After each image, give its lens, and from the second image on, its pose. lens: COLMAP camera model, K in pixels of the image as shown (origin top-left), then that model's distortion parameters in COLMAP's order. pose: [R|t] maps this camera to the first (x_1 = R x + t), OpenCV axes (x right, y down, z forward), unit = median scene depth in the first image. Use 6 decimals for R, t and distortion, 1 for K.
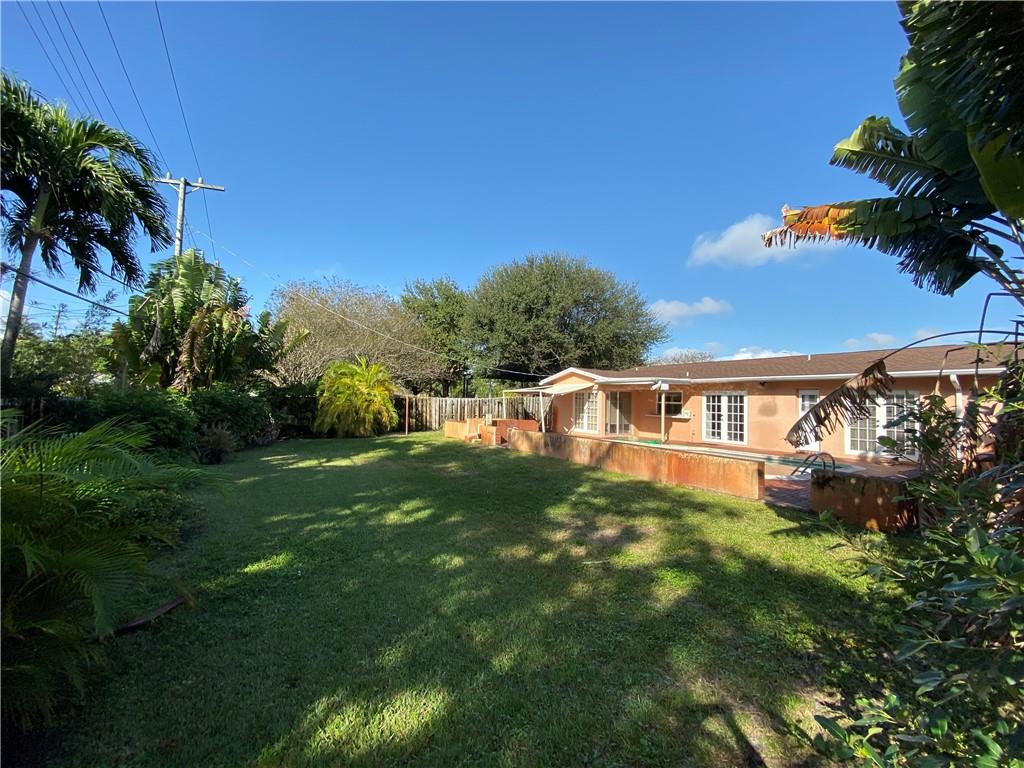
lens RADIAL K [[429.6, 0, 501.0], [0, 429.6, 383.7], [0, 0, 1]] dist [0.035064, -0.004889]
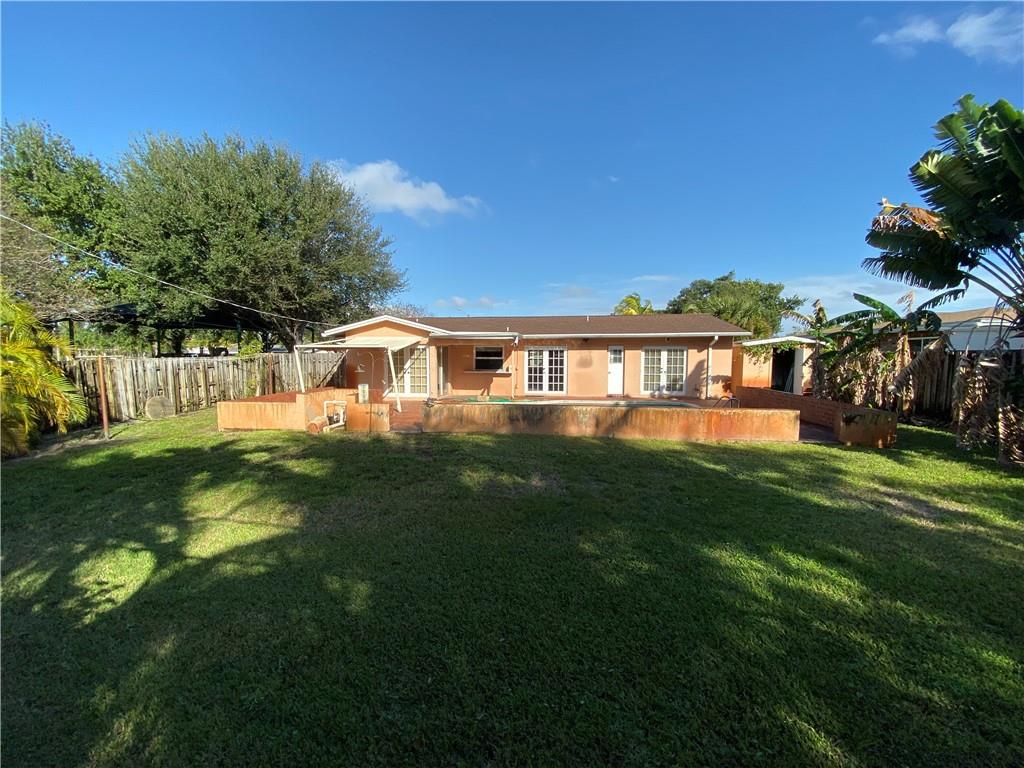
lens RADIAL K [[429.6, 0, 511.8], [0, 429.6, 383.6], [0, 0, 1]] dist [0.035064, -0.004889]
pose [[0.609873, -0.073744, 0.789060, -0.390416], [-0.019600, 0.993953, 0.108042, -0.004505], [-0.792256, -0.081358, 0.604740, 0.418861]]
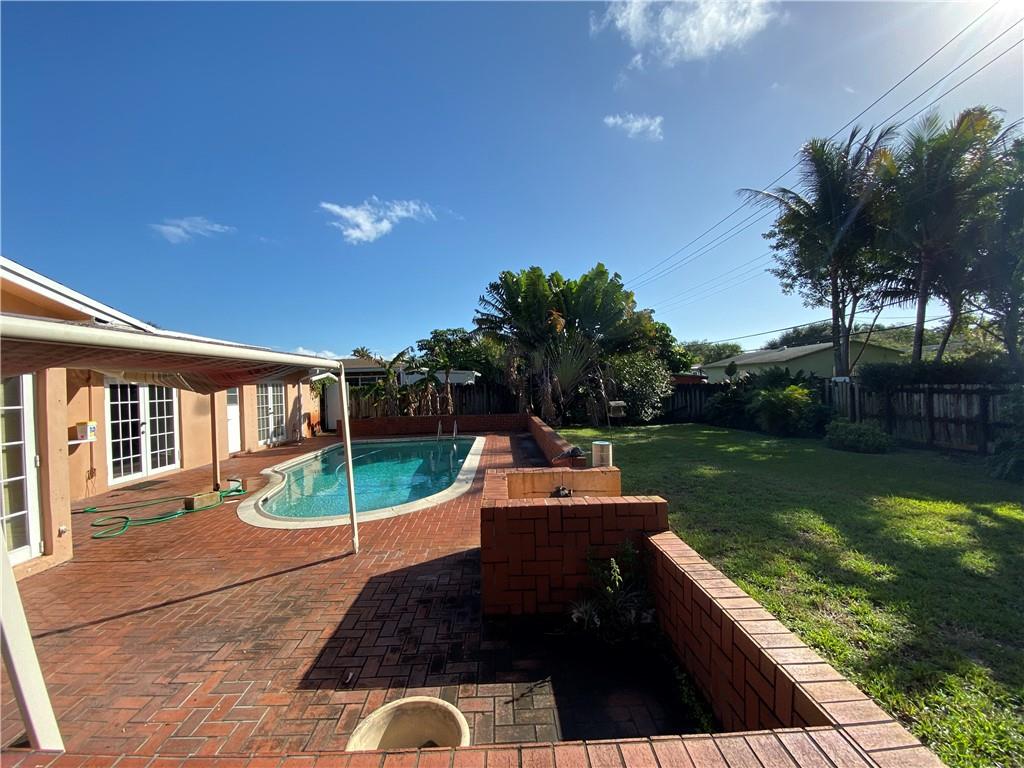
lens RADIAL K [[429.6, 0, 529.9], [0, 429.6, 381.2], [0, 0, 1]] dist [0.035064, -0.004889]
pose [[-0.884442, 0.007160, 0.466595, -0.137367], [-0.007310, 0.999547, -0.029194, 0.034801], [-0.466593, -0.029231, -0.883989, 1.262729]]
